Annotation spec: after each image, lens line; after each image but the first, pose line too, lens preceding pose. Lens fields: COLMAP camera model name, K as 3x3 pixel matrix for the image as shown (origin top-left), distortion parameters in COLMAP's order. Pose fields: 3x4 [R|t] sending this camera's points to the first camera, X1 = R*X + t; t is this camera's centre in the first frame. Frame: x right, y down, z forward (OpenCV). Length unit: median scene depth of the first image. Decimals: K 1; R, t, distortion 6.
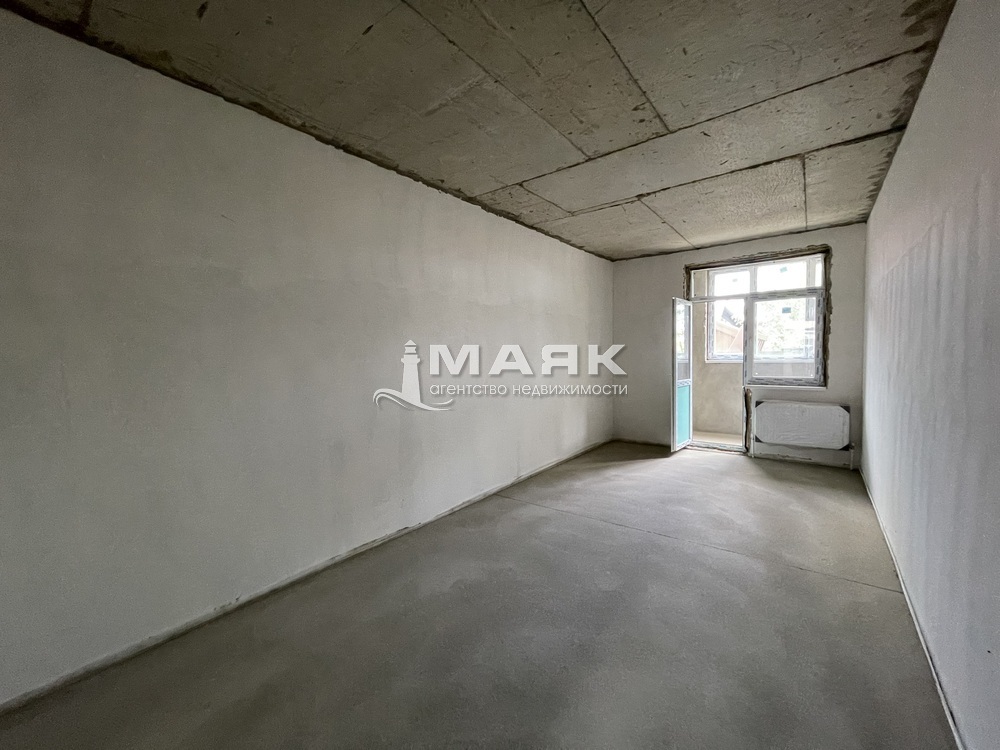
lens RADIAL K [[403.9, 0, 506.7], [0, 403.9, 372.5], [0, 0, 1]] dist [-0.002756, 0.000059]
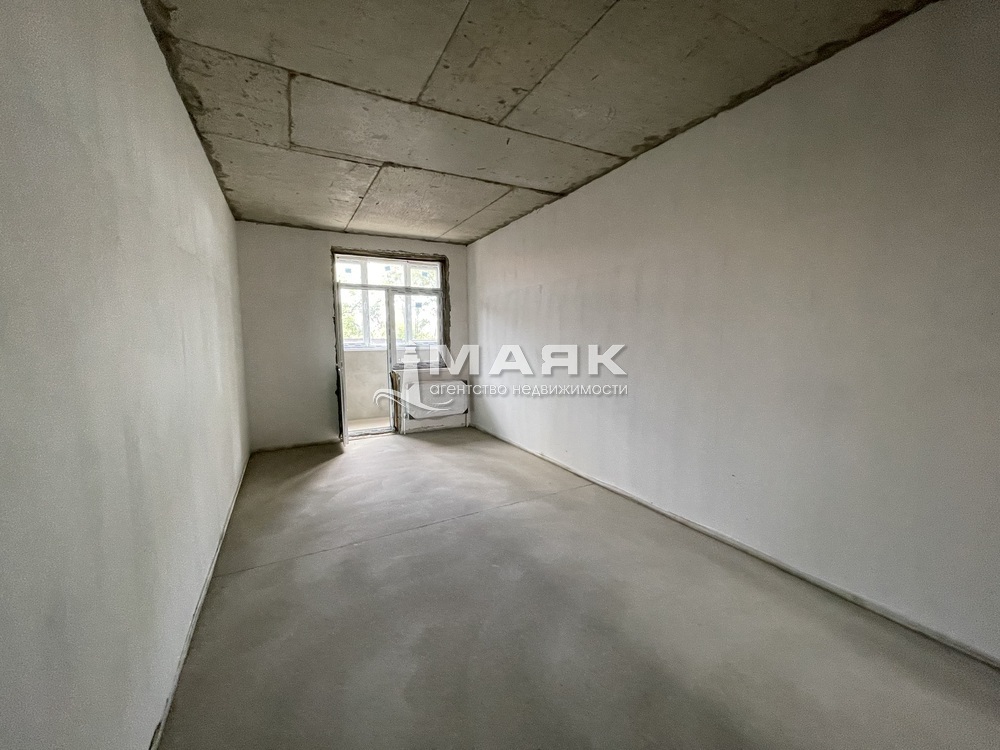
lens RADIAL K [[403.9, 0, 502.3], [0, 403.9, 374.6], [0, 0, 1]] dist [-0.002756, 0.000059]
pose [[0.409663, -0.071703, 0.909414, -0.336111], [0.045846, 0.997265, 0.057978, -0.008410], [-0.911084, 0.017942, 0.411830, 0.331820]]
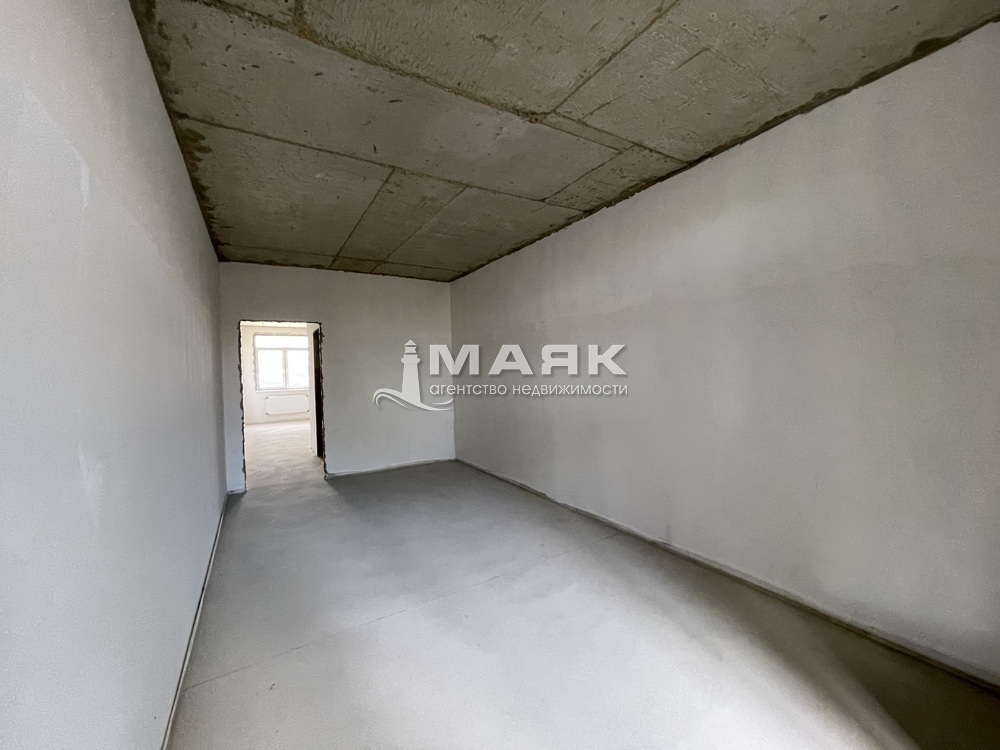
lens RADIAL K [[403.9, 0, 502.5], [0, 403.9, 375.1], [0, 0, 1]] dist [-0.002756, 0.000059]
pose [[-0.359964, 0.043195, -0.931966, 0.760427], [-0.008128, 0.998745, 0.049429, -0.062609], [0.932931, 0.025368, -0.359161, 0.959375]]
